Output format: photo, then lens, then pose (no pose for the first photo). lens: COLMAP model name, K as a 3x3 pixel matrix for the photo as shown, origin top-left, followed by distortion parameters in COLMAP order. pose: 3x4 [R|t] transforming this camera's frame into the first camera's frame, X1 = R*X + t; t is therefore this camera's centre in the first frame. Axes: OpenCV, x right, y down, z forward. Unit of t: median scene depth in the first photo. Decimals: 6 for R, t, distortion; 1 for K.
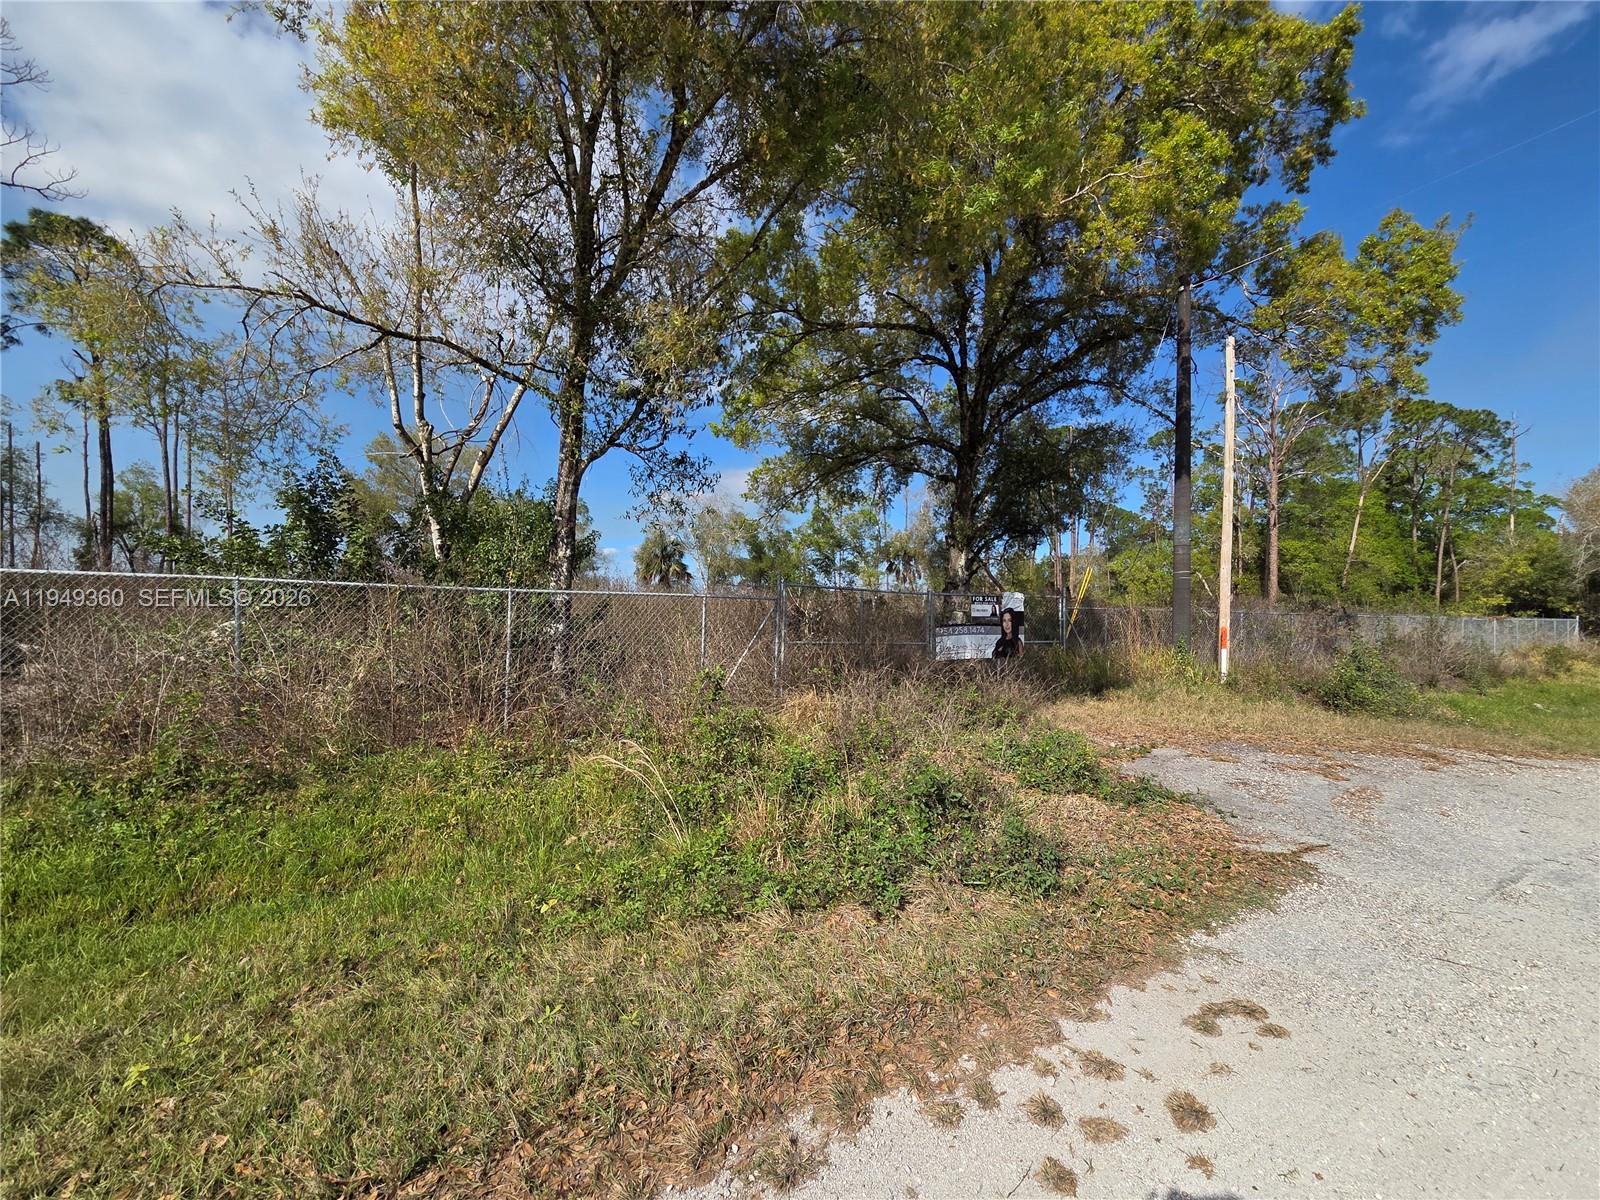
lens RADIAL K [[643.5, 0, 800.0], [0, 643.5, 600.0], [0, 0, 1]] dist [-0.000224, 0.000062]
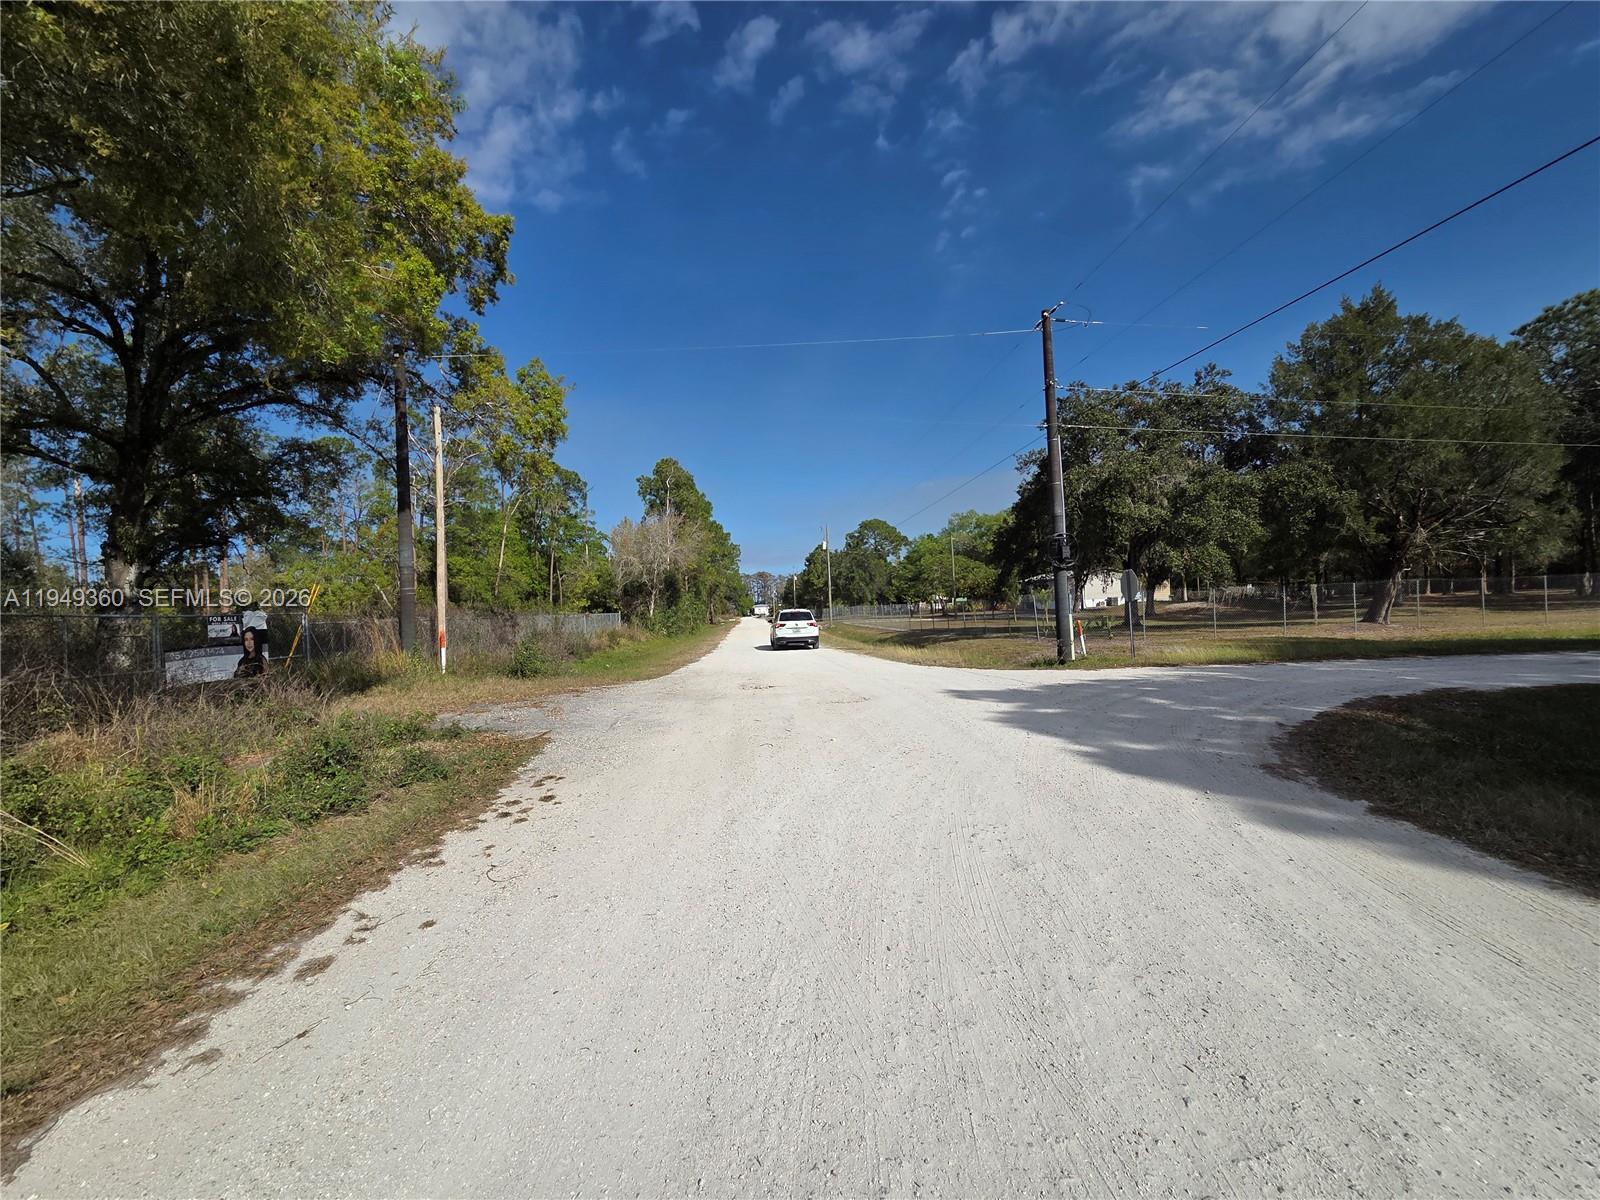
lens RADIAL K [[643.5, 0, 800.0], [0, 643.5, 600.0], [0, 0, 1]] dist [-0.000224, 0.000062]
pose [[0.403058, -0.025354, 0.914823, -0.181745], [0.038937, 0.999186, 0.010537, -0.004570], [-0.914346, 0.031373, 0.403718, -0.140352]]
